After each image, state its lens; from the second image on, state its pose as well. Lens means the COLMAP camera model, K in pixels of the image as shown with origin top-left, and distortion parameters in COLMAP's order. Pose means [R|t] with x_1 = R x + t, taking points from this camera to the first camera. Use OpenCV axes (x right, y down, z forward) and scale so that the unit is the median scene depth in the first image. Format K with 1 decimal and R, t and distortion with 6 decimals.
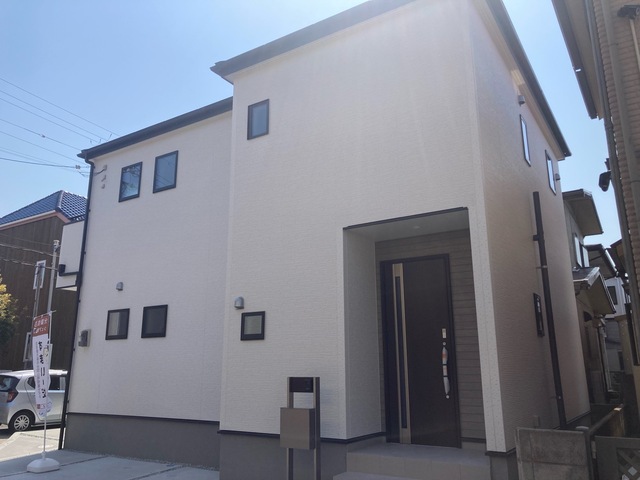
lens RADIAL K [[523.5, 0, 320.0], [0, 523.5, 240.0], [0, 0, 1]] dist [0.003630, 0.010930]
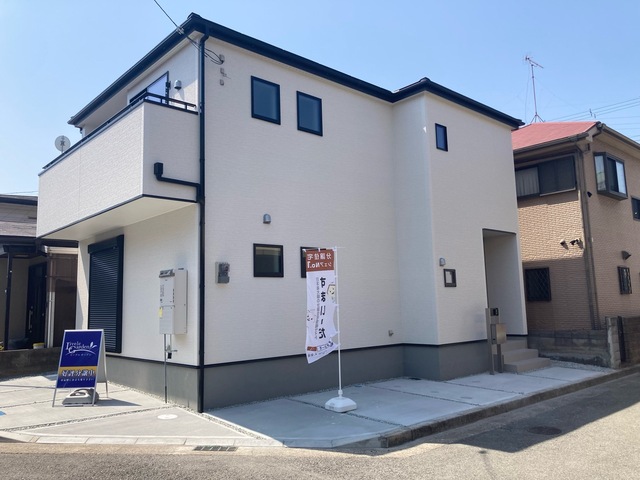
lens RADIAL K [[523.5, 0, 320.0], [0, 523.5, 240.0], [0, 0, 1]] dist [0.003630, 0.010930]
pose [[0.262979, 0.119523, 0.957369, -1.251156], [-0.207516, 0.976079, -0.064856, 0.169246], [-0.942220, -0.181614, 0.281491, 0.680846]]
